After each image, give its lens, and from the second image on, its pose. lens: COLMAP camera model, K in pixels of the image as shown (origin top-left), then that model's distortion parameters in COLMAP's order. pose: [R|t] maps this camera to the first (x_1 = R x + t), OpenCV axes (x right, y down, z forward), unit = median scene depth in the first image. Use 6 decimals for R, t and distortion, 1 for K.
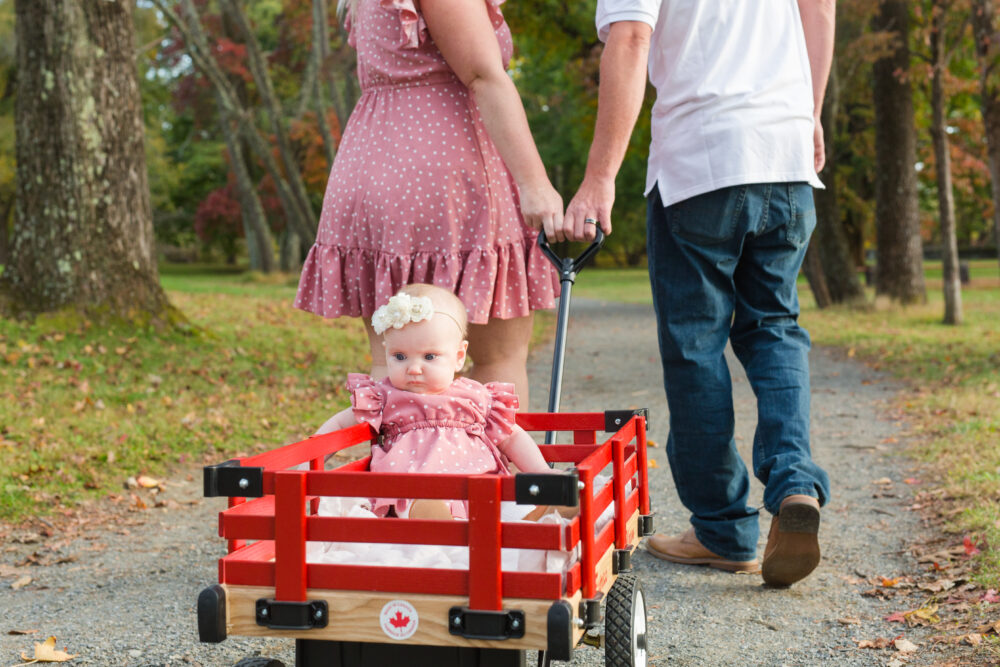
lens RADIAL K [[1444.1, 0, 499.5], [0, 1444.1, 332.9], [0, 0, 1]] dist [0.008336, 0.000000]
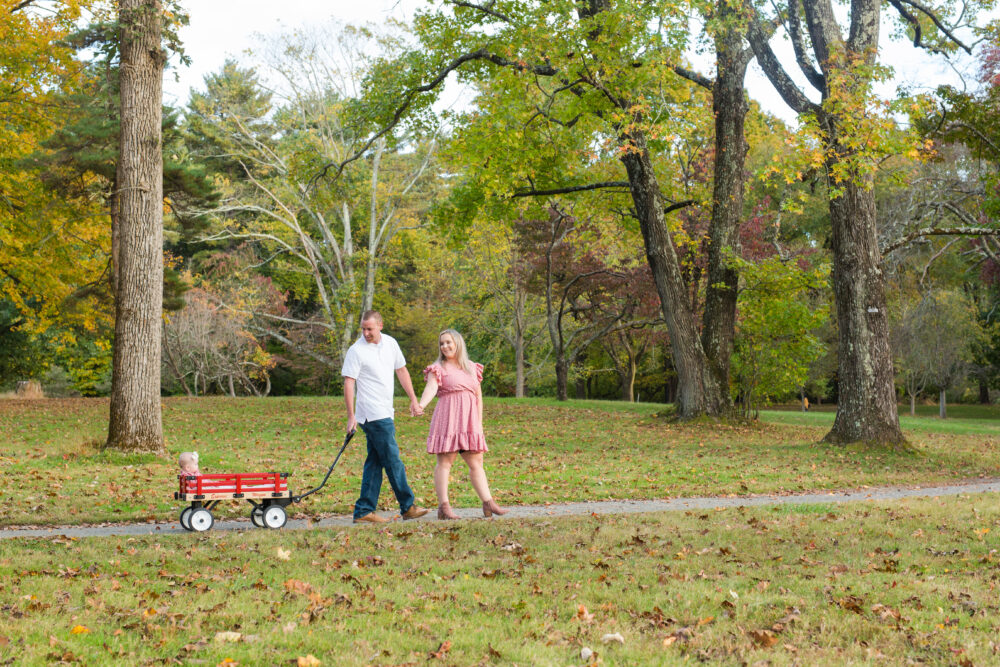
lens RADIAL K [[1444.1, 0, 499.8], [0, 1444.1, 333.8], [0, 0, 1]] dist [0.008336, 0.000000]
pose [[0.841162, -0.038083, -0.539441, 0.497447], [-0.014884, 0.995509, -0.093488, 0.037765], [0.540579, 0.086667, 0.836817, -1.340400]]
